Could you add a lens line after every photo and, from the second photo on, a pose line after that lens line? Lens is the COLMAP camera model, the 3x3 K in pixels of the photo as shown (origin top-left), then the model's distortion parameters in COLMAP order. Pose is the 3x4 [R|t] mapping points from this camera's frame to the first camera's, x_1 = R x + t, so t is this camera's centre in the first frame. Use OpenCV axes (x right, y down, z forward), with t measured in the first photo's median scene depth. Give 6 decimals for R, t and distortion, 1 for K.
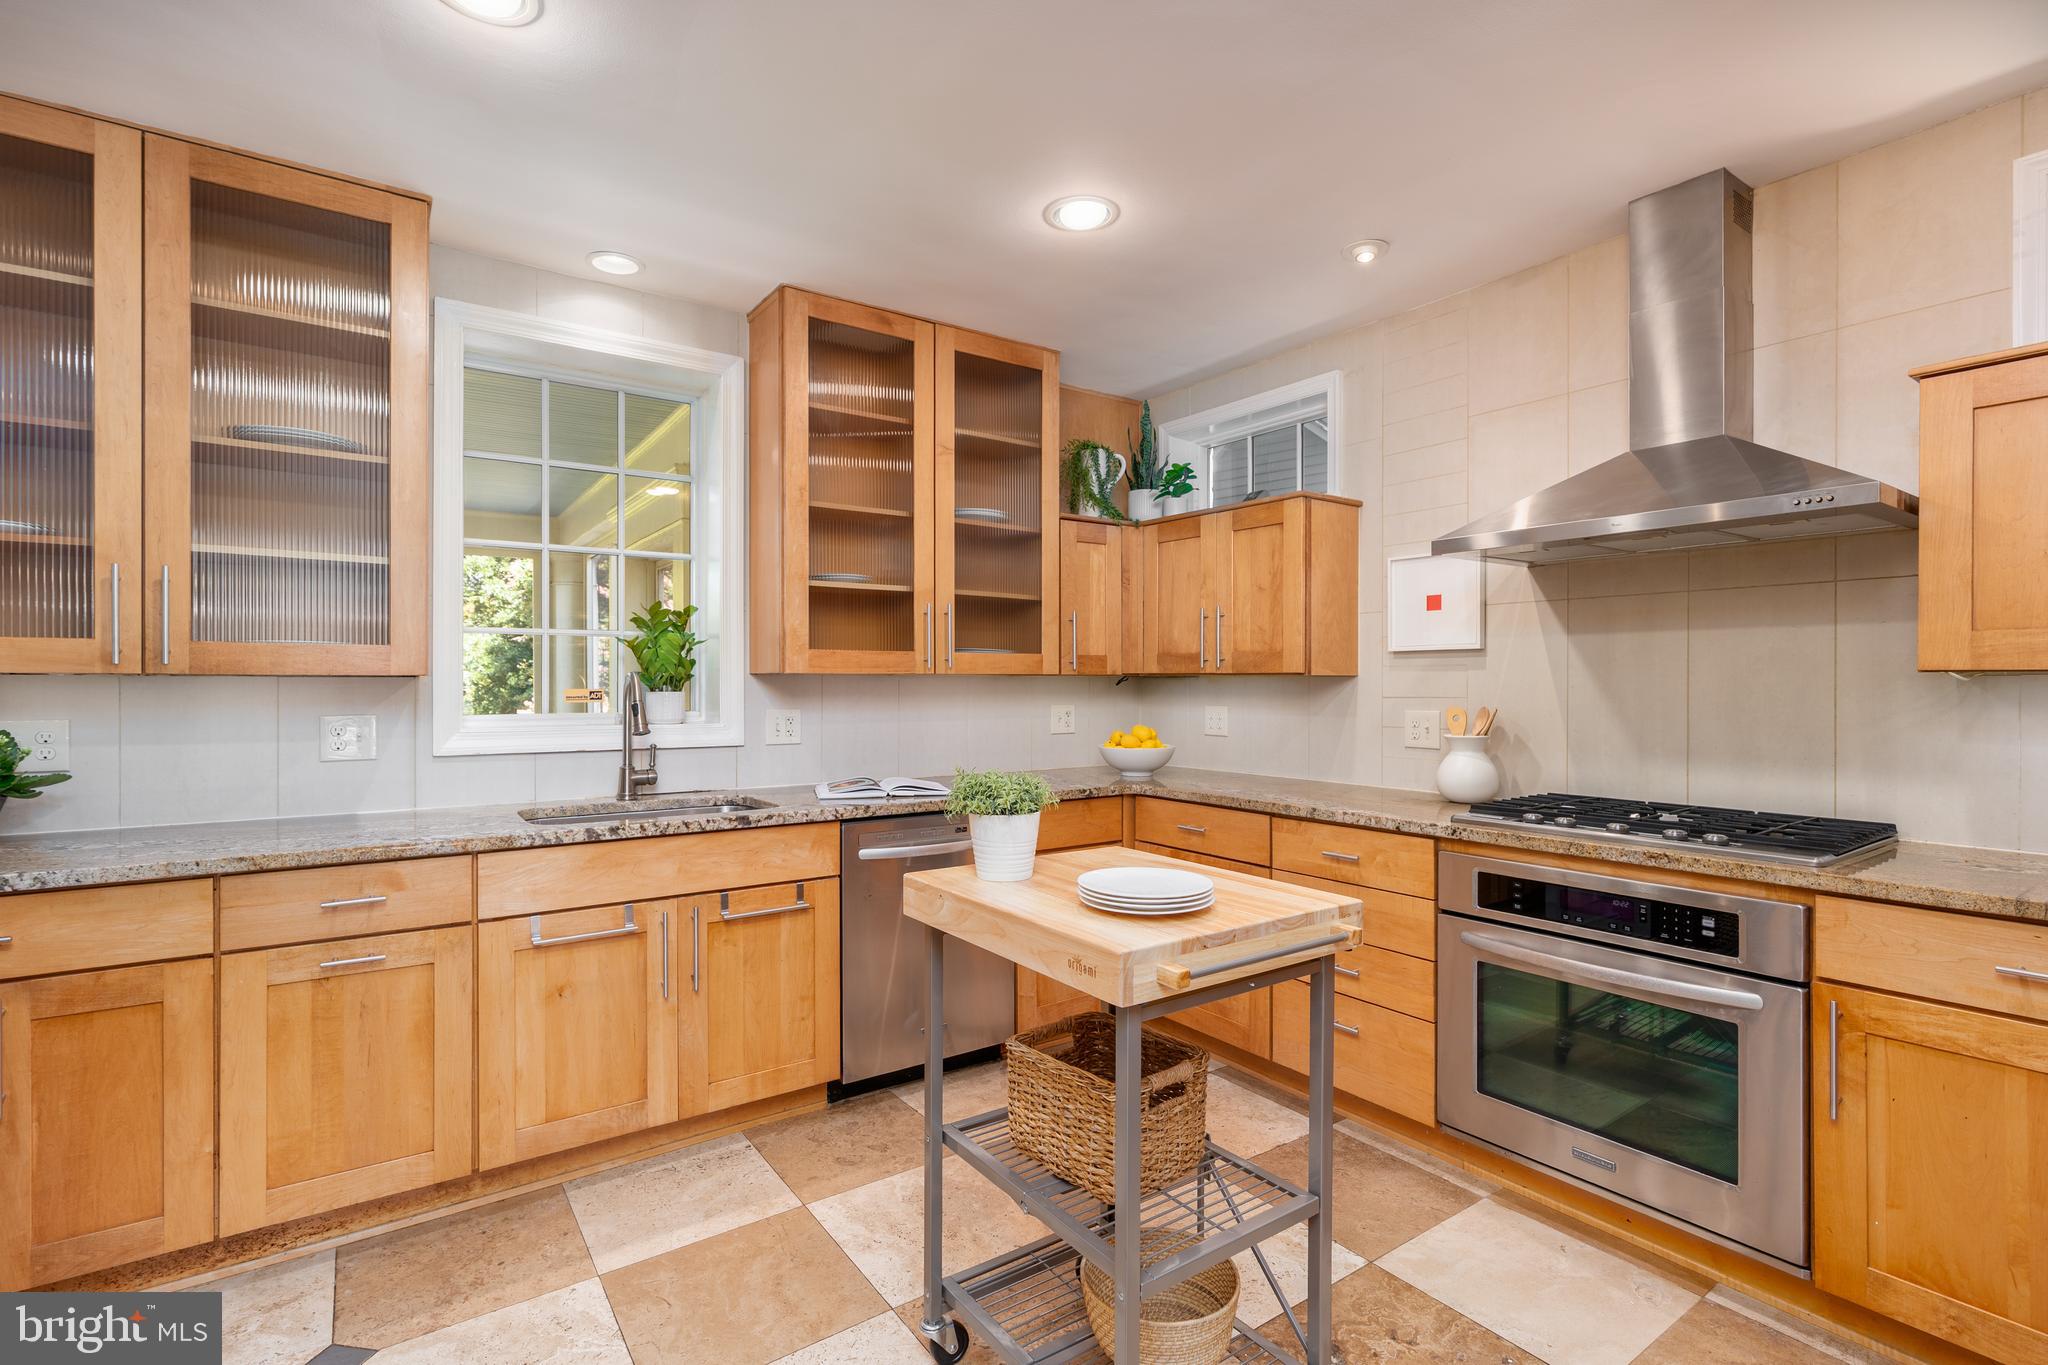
lens RADIAL K [[948.5, 0, 1024.0], [0, 948.5, 682.5], [0, 0, 1]] dist [0.001983, -0.000022]
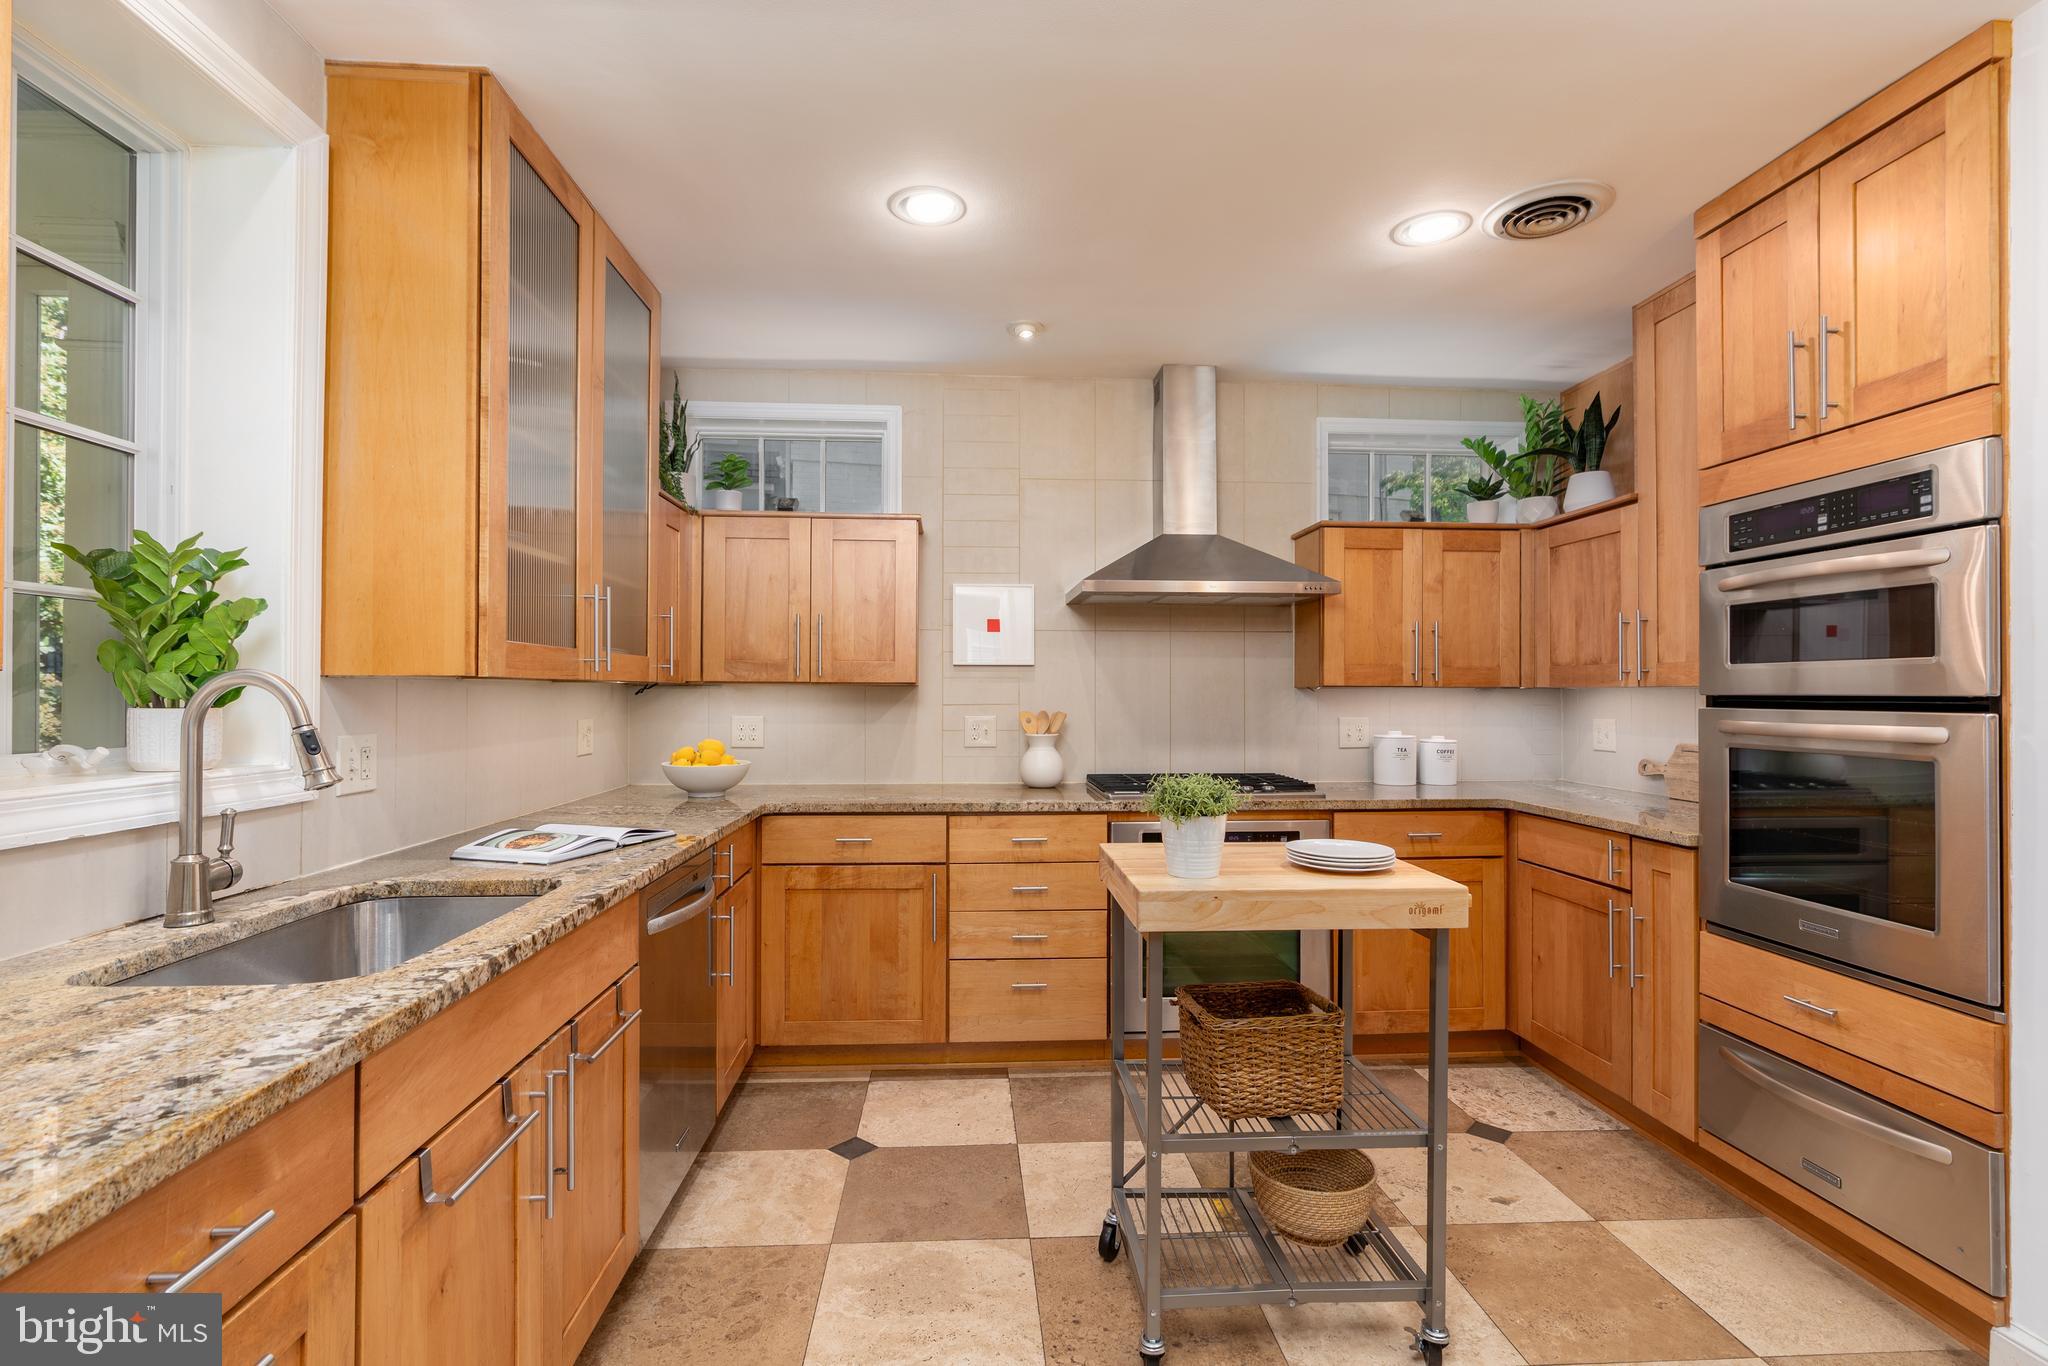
lens RADIAL K [[948.5, 0, 1024.0], [0, 948.5, 683.0], [0, 0, 1]] dist [0.001983, -0.000022]
pose [[0.523043, 0.008733, 0.852261, -0.603446], [-0.000228, 0.999949, -0.010106, 0.000863], [-0.852306, 0.005091, 0.523019, 0.354839]]
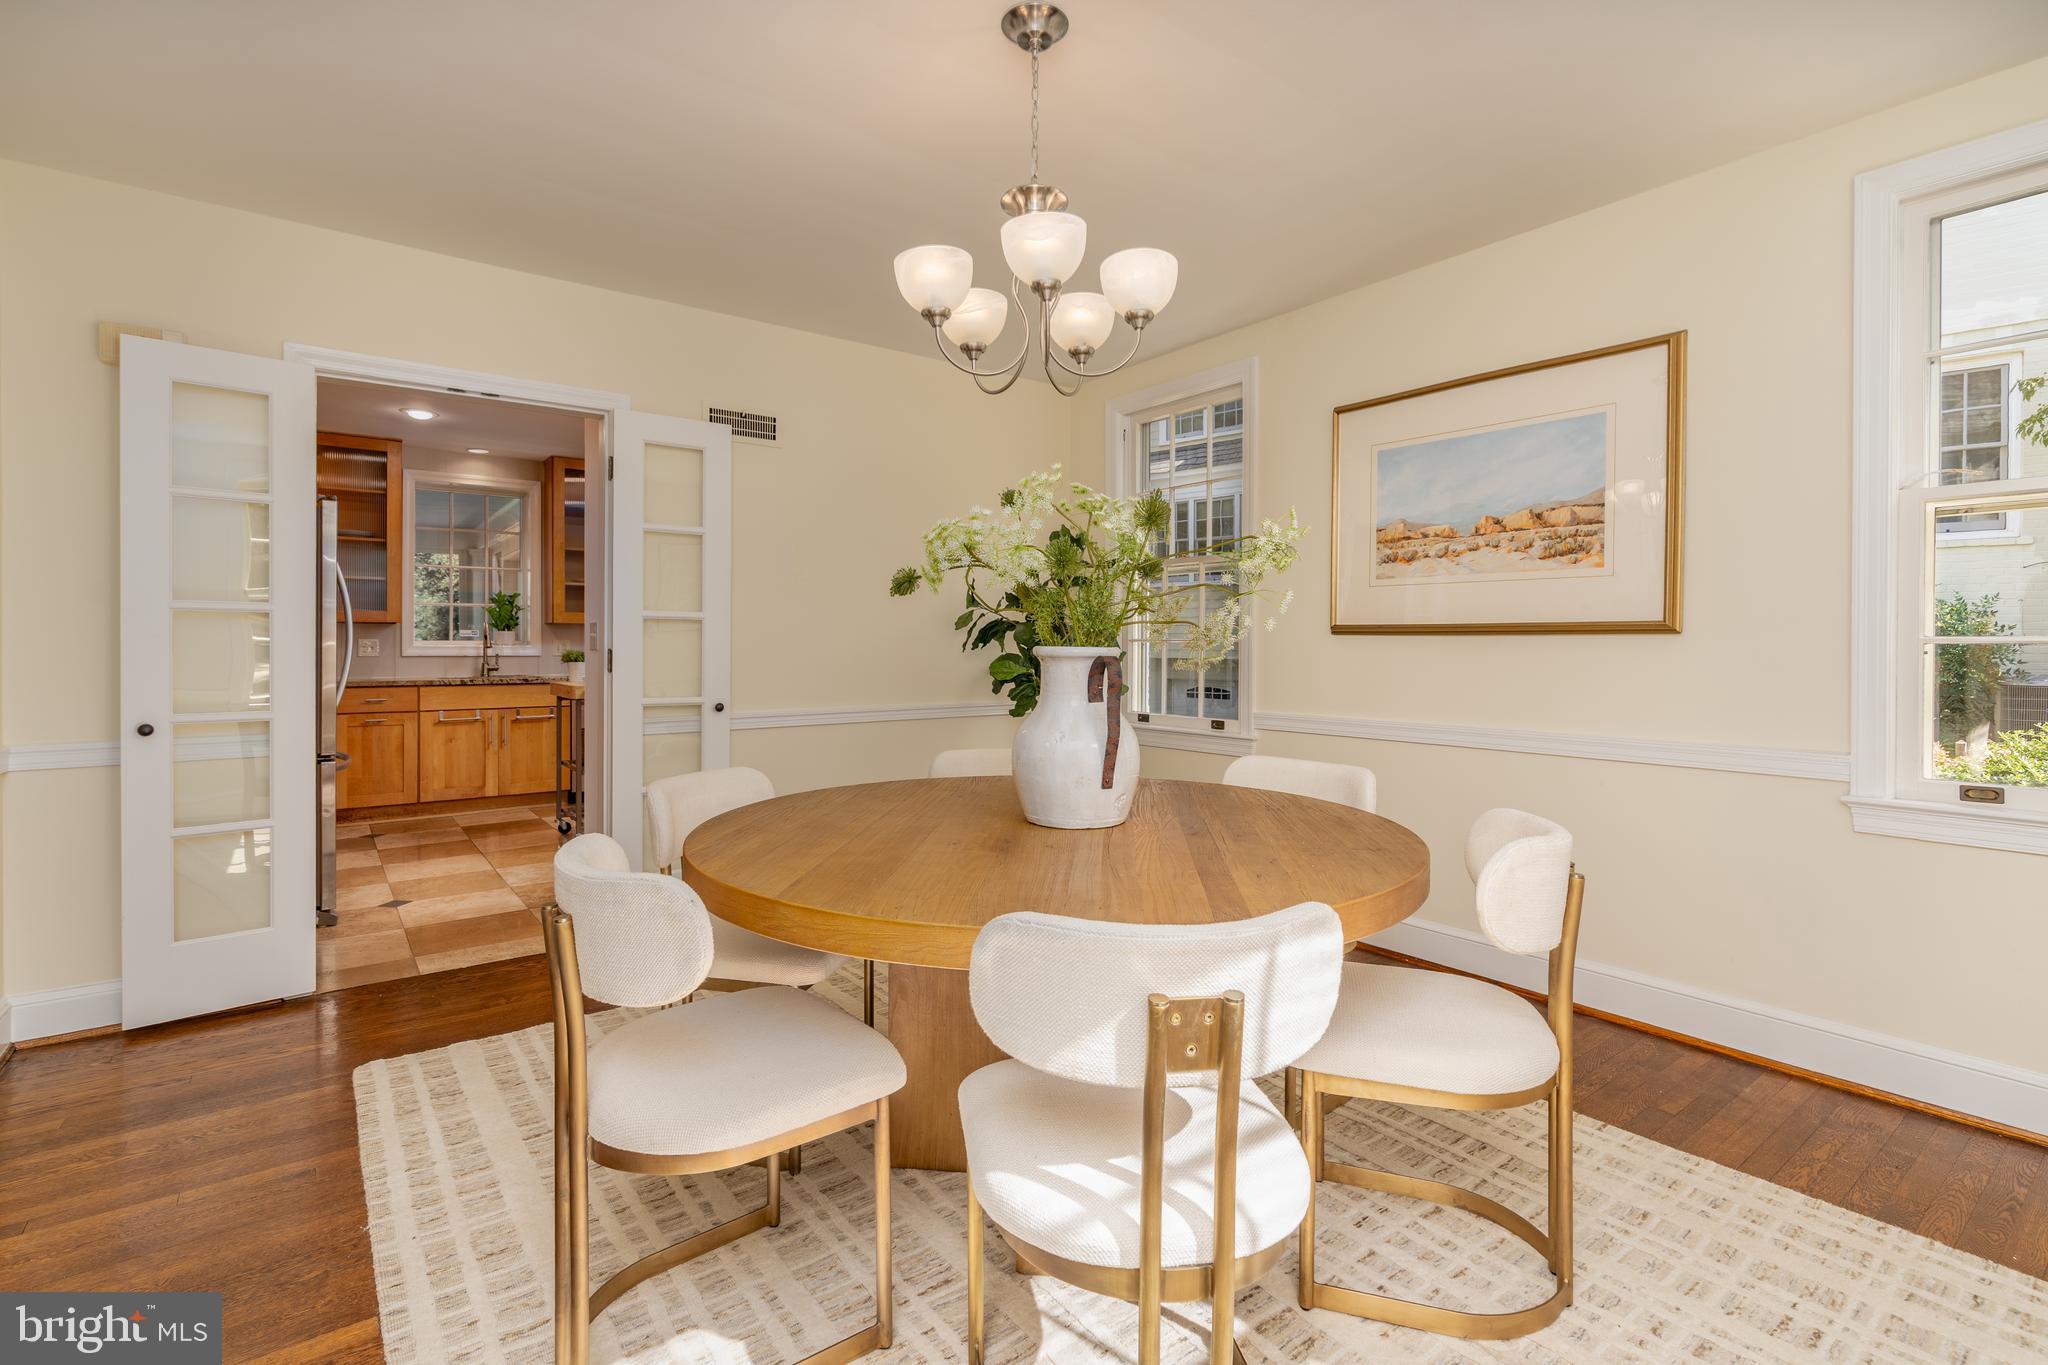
lens RADIAL K [[959.2, 0, 1006.3], [0, 959.2, 646.7], [0, 0, 1]] dist [-0.002213, -0.000327]
pose [[0.999836, 0.004681, 0.017487, 0.889418], [-0.004747, 0.999982, 0.003766, 0.037139], [-0.017469, -0.003849, 0.999840, -1.494258]]
